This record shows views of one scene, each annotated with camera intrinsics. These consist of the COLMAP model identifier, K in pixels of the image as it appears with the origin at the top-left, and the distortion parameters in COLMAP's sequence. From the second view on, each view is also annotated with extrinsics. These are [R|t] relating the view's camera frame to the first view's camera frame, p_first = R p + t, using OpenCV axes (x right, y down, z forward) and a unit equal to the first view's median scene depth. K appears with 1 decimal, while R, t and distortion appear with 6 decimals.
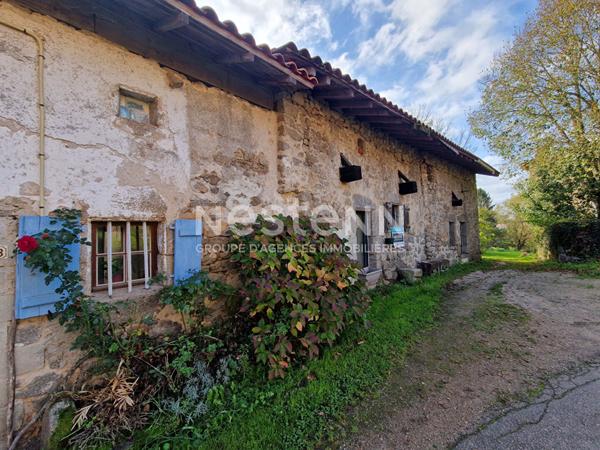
lens RADIAL K [[239.7, 0, 307.1], [0, 239.7, 219.1], [0, 0, 1]] dist [0.003120, -0.005402]
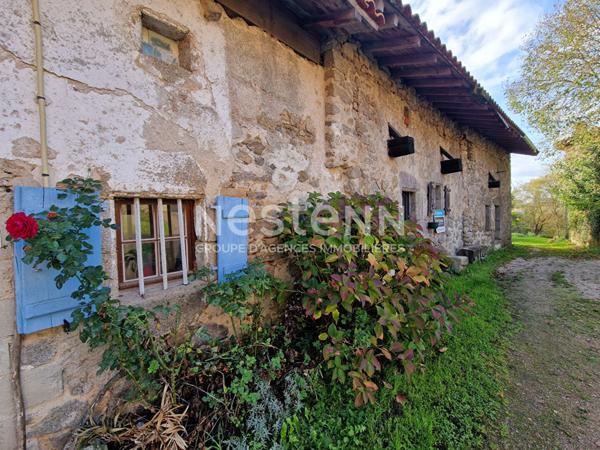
lens RADIAL K [[239.7, 0, 307.1], [0, 239.7, 219.1], [0, 0, 1]] dist [0.003120, -0.005402]
pose [[0.999622, 0.001281, -0.027454, -0.256056], [0.000447, 0.998025, 0.062814, 0.028088], [0.027480, -0.062803, 0.997648, 0.247198]]
